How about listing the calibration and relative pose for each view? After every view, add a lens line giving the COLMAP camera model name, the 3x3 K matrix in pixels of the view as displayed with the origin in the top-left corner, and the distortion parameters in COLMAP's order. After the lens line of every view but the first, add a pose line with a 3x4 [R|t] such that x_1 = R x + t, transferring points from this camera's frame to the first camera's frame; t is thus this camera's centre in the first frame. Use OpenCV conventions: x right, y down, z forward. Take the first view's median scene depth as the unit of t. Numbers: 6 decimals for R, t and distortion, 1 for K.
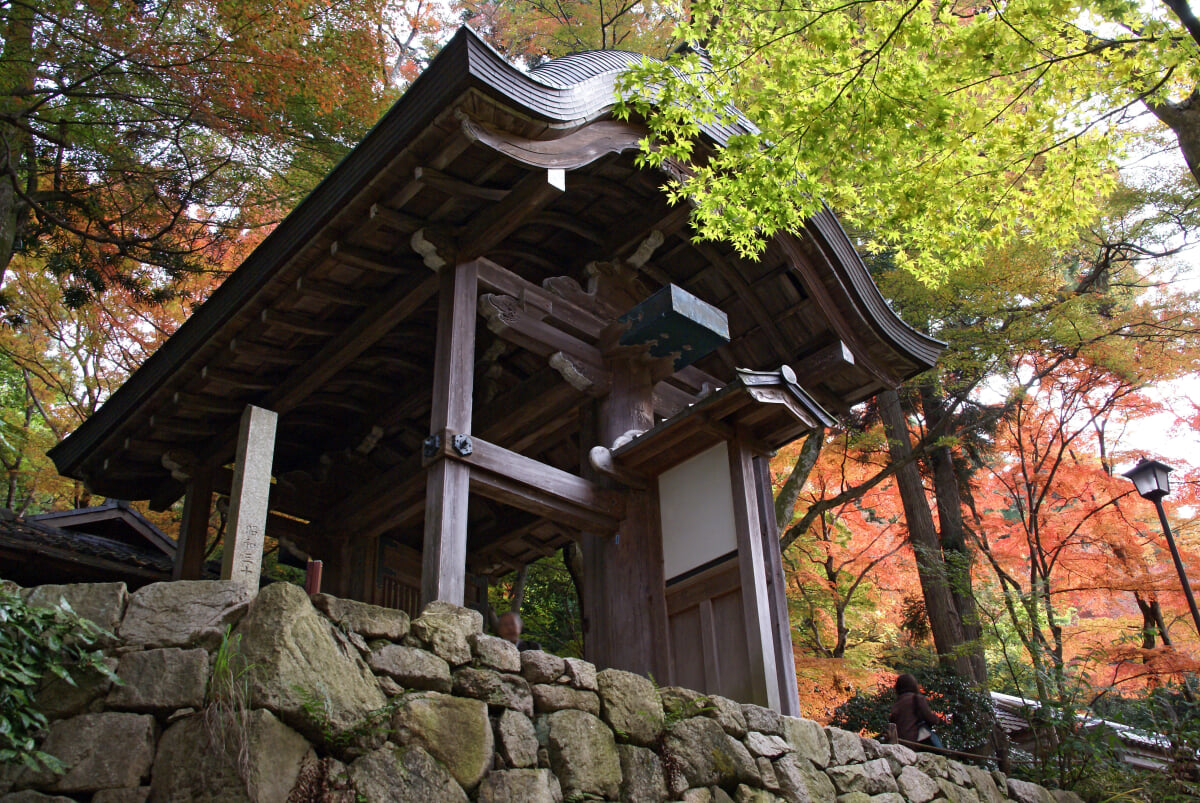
lens RADIAL K [[1082.2, 0, 600.0], [0, 1082.2, 401.5], [0, 0, 1]] dist [-0.096711, 0.194859]
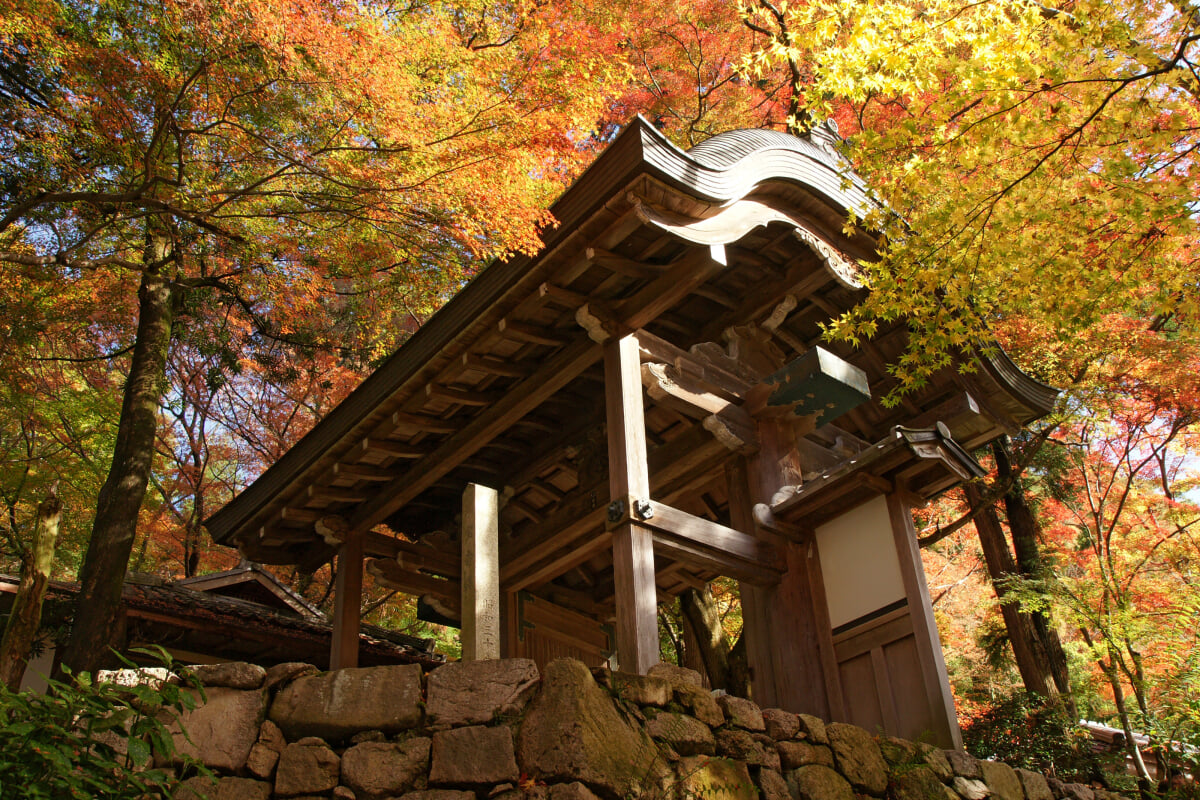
lens RADIAL K [[1038.5, 0, 600.0], [0, 1038.5, 400.0], [0, 0, 1]] dist [-0.088359, 0.165479]
pose [[0.999242, -0.036363, -0.013892, -0.151090], [0.035822, 0.998658, -0.037412, -0.029424], [0.015234, 0.036886, 0.999203, -0.017852]]
